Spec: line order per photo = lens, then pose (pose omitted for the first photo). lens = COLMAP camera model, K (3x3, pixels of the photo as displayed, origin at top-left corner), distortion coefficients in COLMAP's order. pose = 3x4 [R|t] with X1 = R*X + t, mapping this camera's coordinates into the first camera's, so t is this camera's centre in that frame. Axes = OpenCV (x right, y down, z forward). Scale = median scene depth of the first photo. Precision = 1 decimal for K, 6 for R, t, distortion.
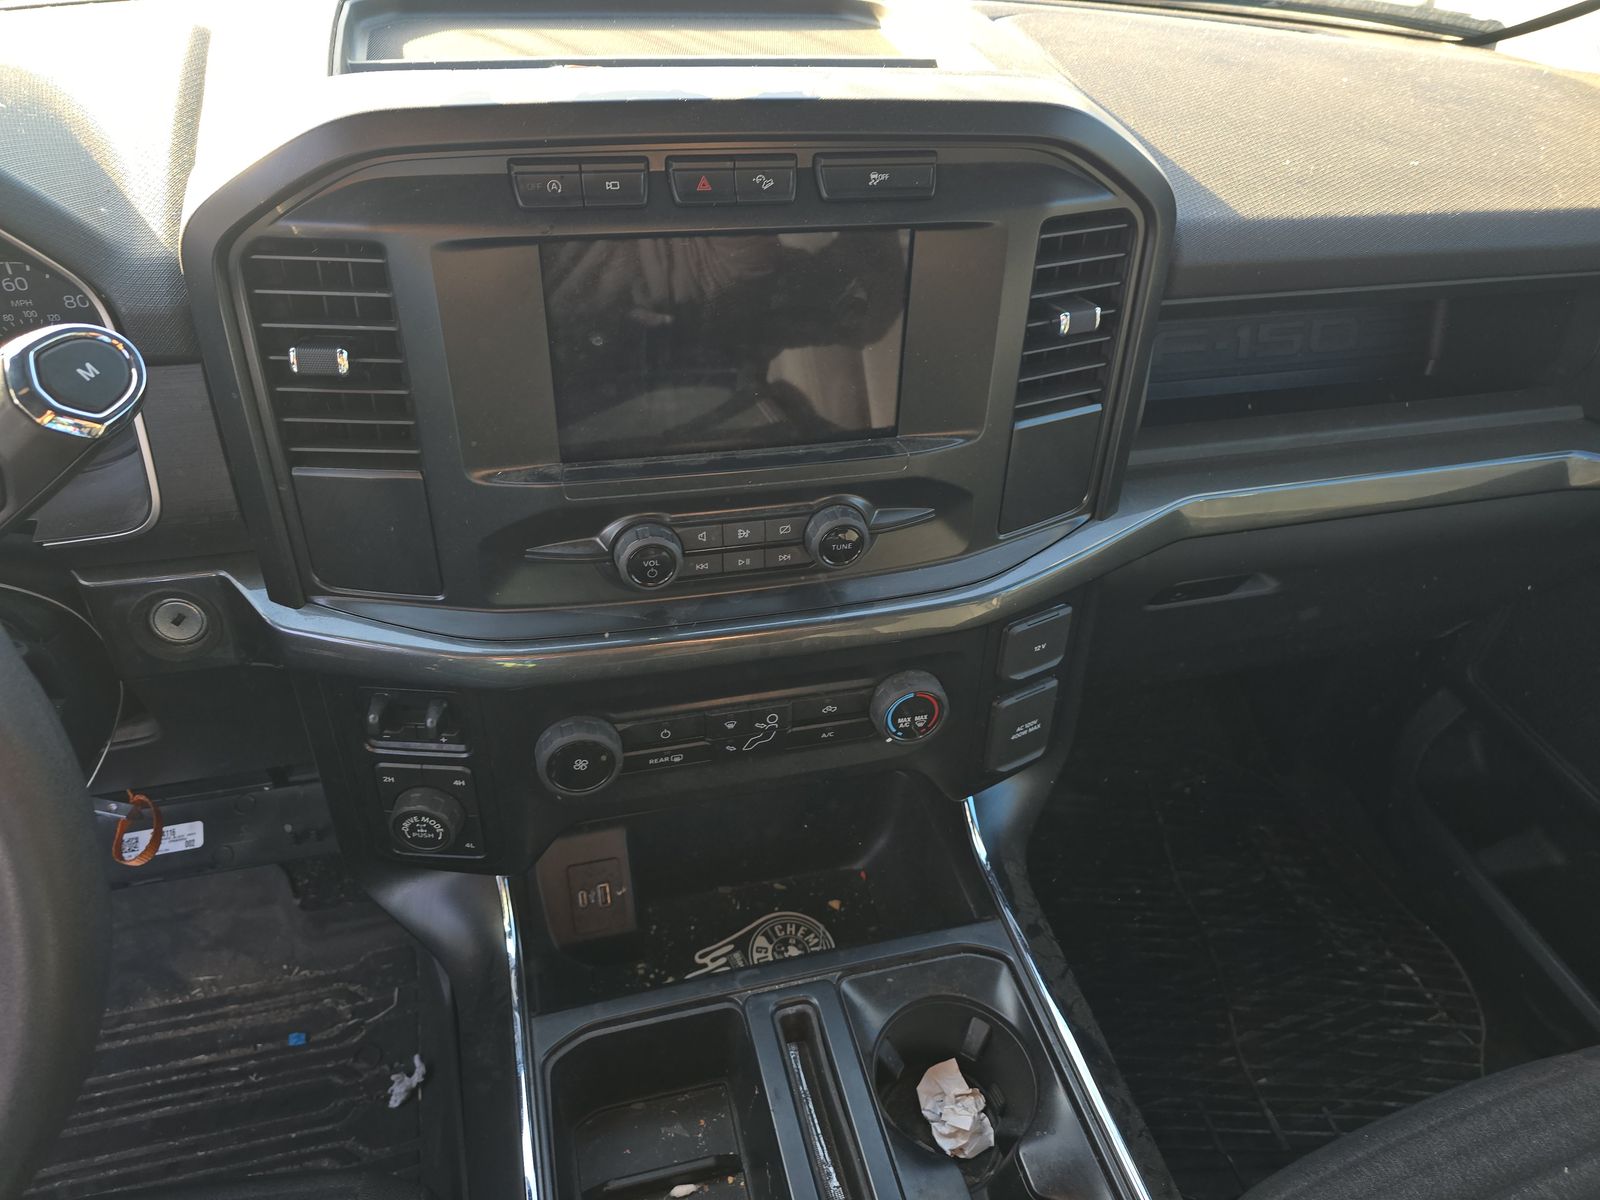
lens RADIAL K [[1079.7, 0, 803.9], [0, 1079.7, 599.4], [0, 0, 1]] dist [0.034764, -0.028903]
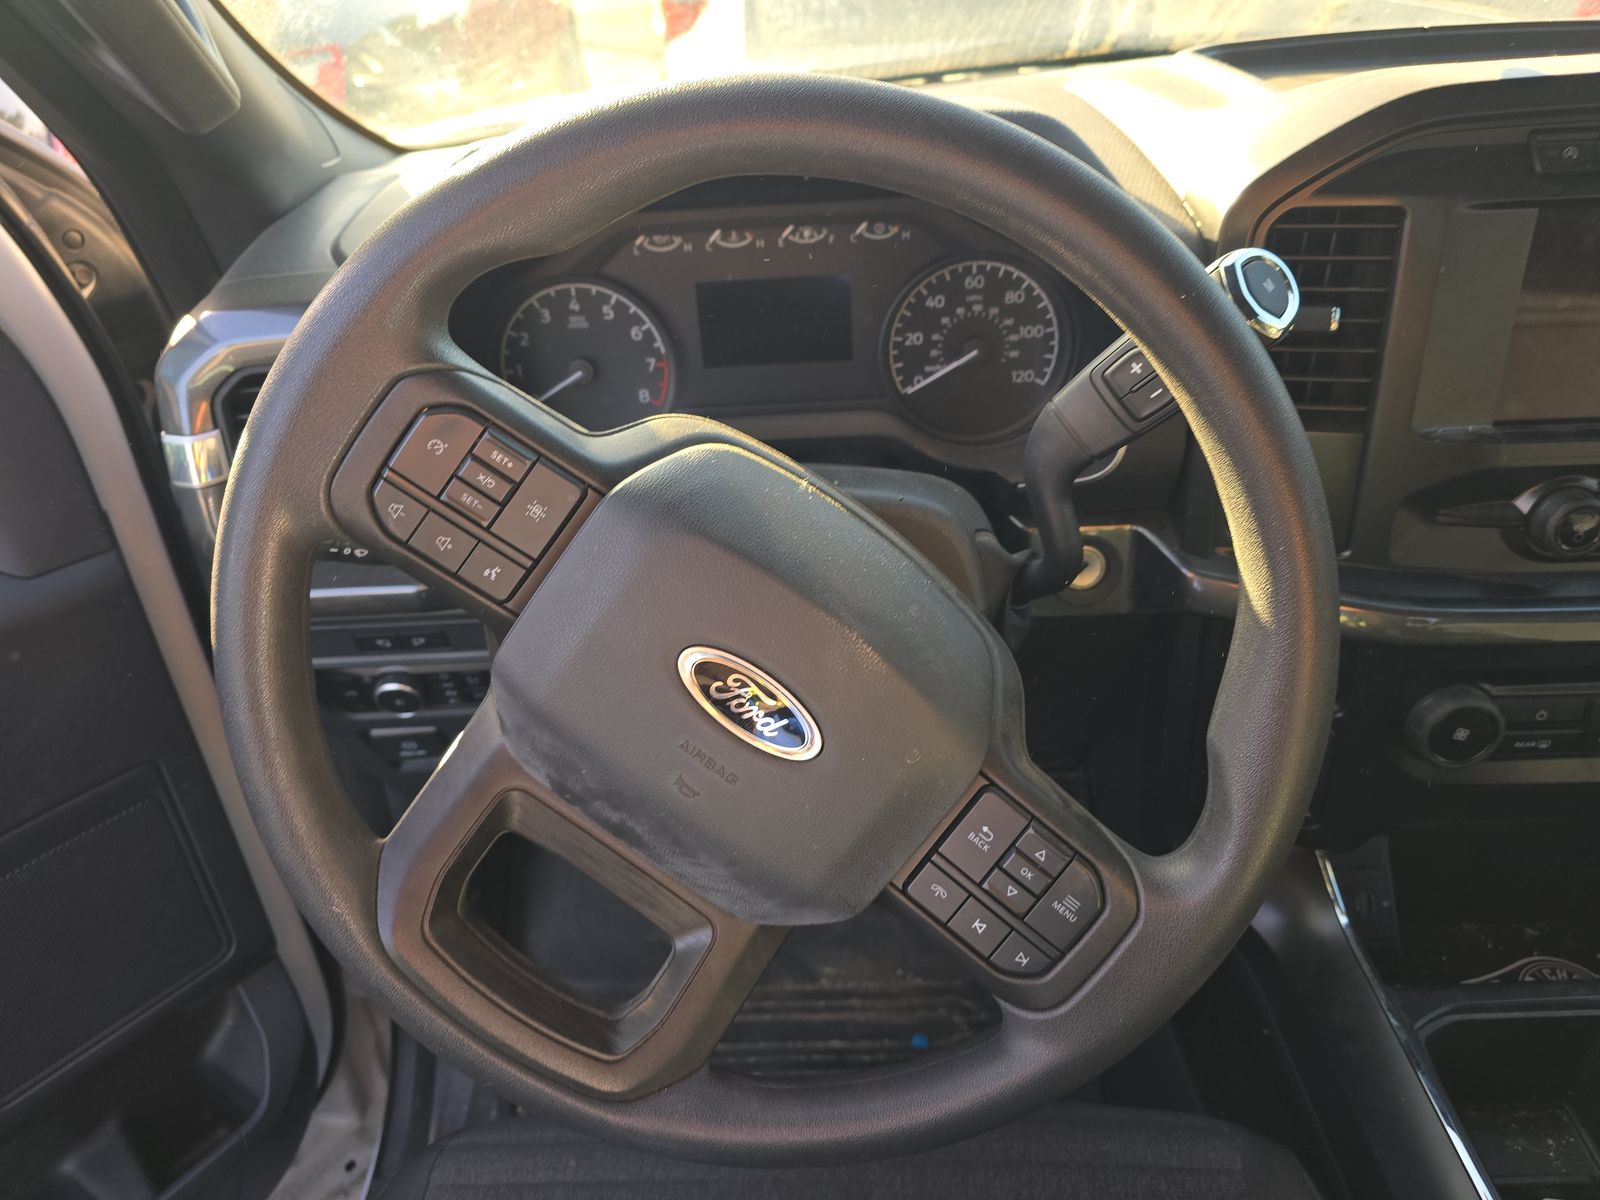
lens RADIAL K [[1080.5, 0, 860.0], [0, 1080.5, 598.2], [0, 0, 1]] dist [0.039609, -0.042443]
pose [[0.962325, 0.053855, -0.266516, -0.457226], [-0.086560, 0.989872, -0.112521, 0.181094], [0.257757, 0.131351, 0.957240, -0.116476]]
